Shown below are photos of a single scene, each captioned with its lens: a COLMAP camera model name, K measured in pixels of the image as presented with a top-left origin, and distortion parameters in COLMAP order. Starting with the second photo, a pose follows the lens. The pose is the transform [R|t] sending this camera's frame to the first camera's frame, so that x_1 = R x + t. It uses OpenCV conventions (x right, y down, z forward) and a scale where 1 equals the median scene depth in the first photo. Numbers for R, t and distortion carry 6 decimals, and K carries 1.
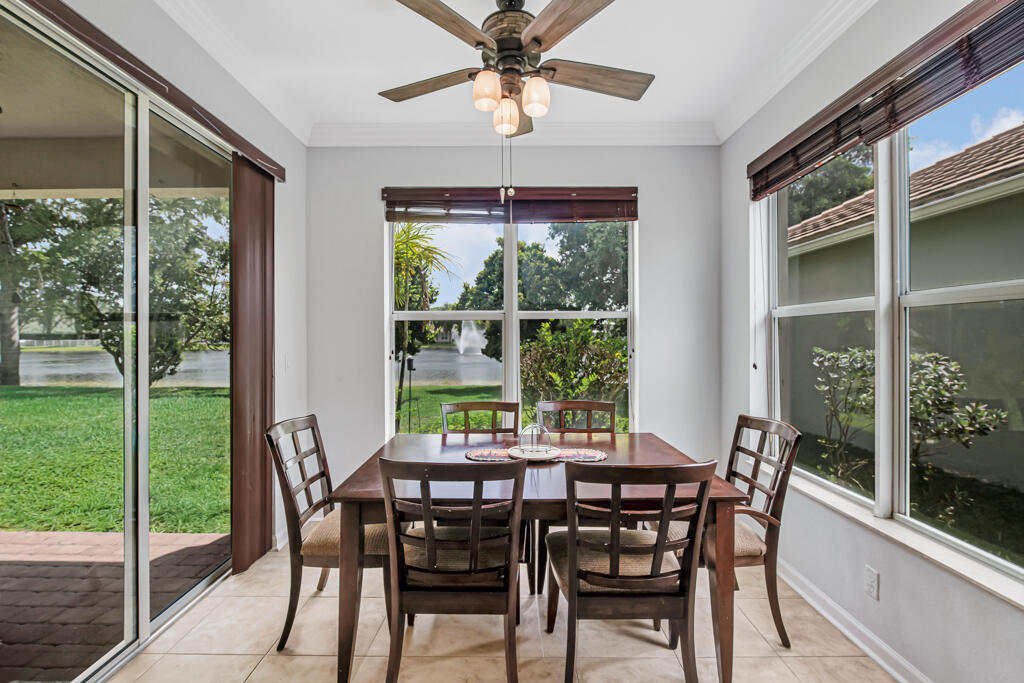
lens RADIAL K [[455.0, 0, 516.0], [0, 455.0, 334.6], [0, 0, 1]] dist [0.000364, -0.000619]
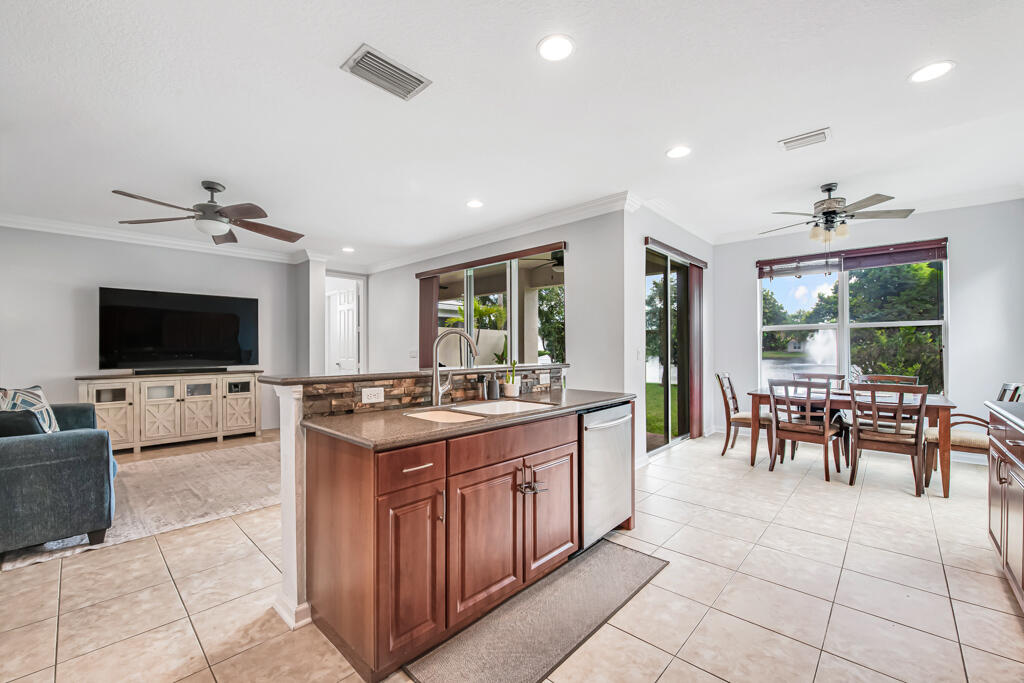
lens RADIAL K [[417.5, 0, 512.5], [0, 417.5, 346.8], [0, 0, 1]] dist [-0.011055, 0.000053]
pose [[0.726770, -0.005391, -0.686860, 0.184699], [0.009099, 0.999957, 0.001780, 0.022357], [0.686821, -0.007543, 0.726787, -1.124088]]
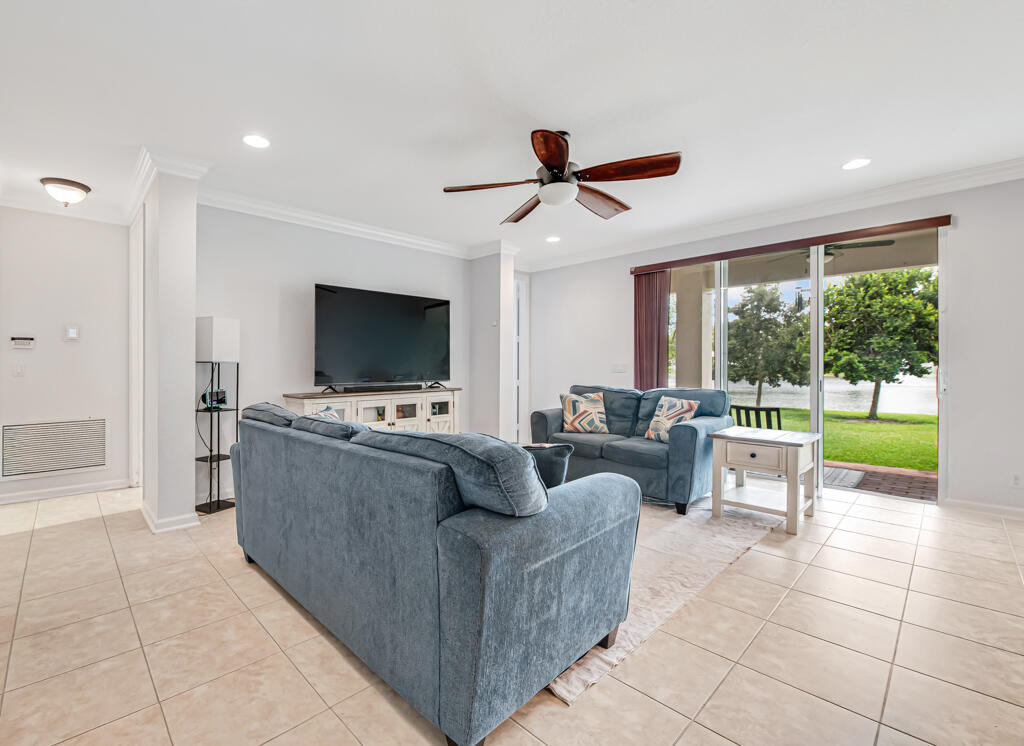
lens RADIAL K [[448.0, 0, 492.7], [0, 448.0, 367.0], [0, 0, 1]] dist [-0.019082, 0.000271]
pose [[0.690585, -0.000442, -0.723251, -0.716641], [0.012060, 0.999868, 0.010904, 0.031181], [0.723151, -0.016253, 0.690499, -1.642508]]
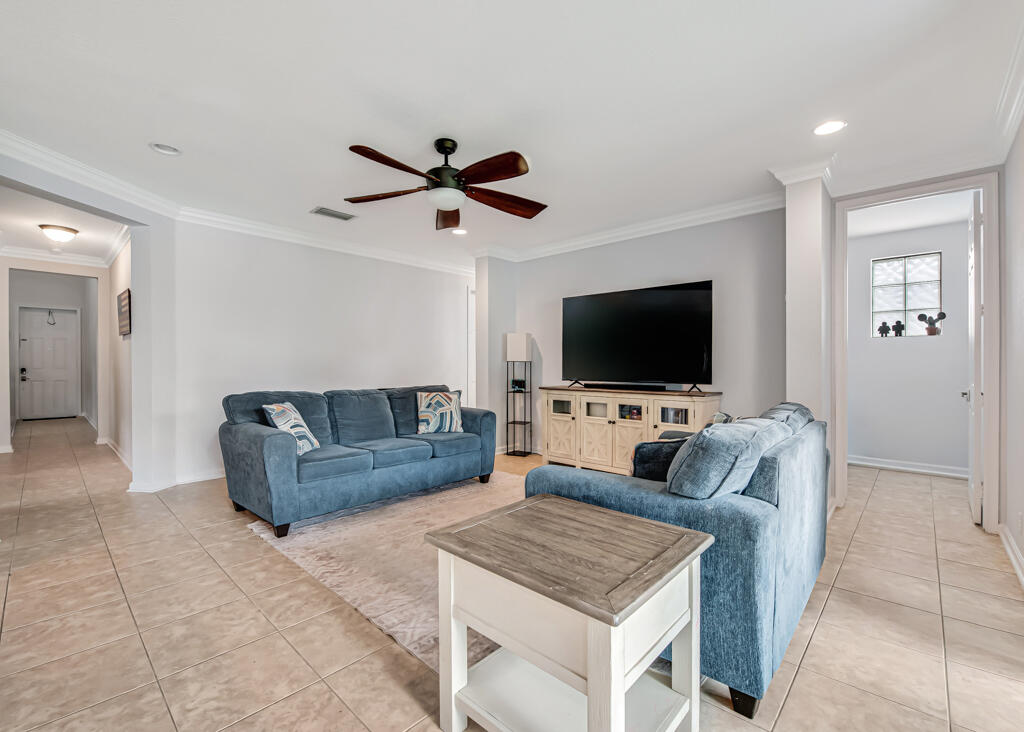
lens RADIAL K [[455.0, 0, 512.2], [0, 455.0, 360.5], [0, 0, 1]] dist [-0.002690, -0.000375]
pose [[-0.690105, -0.007727, -0.723668, -0.668087], [0.003782, 0.999891, -0.014283, 0.046562], [0.723700, -0.012594, -0.690000, 0.011630]]
